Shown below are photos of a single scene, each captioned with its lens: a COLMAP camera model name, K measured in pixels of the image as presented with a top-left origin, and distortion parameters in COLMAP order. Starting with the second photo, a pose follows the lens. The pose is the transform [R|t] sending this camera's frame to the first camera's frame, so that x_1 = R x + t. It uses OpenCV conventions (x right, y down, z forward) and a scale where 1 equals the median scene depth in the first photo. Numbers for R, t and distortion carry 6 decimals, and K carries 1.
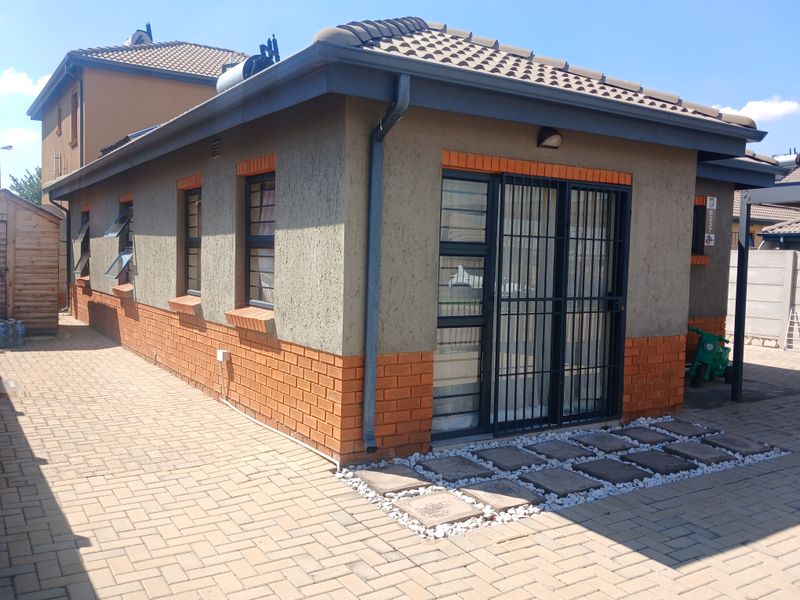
lens RADIAL K [[707.3, 0, 400.0], [0, 707.3, 310.1], [0, 0, 1]] dist [-0.001902, -0.000979]
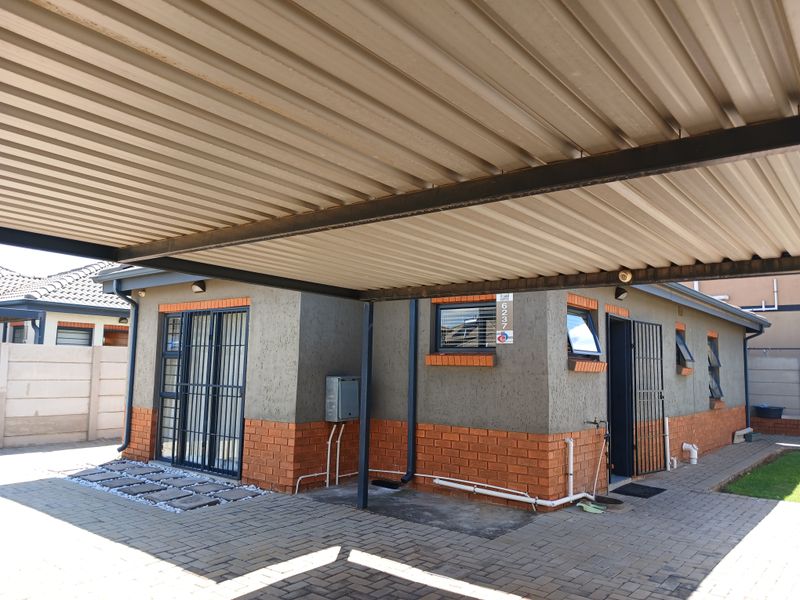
lens RADIAL K [[612.6, 0, 388.6], [0, 612.6, 297.9], [0, 0, 1]] dist [0.132584, -0.274733]
pose [[0.301048, -0.126284, -0.945210, 1.510580], [-0.087410, 0.983366, -0.159221, -0.020332], [0.949594, 0.130554, 0.285002, 0.883567]]
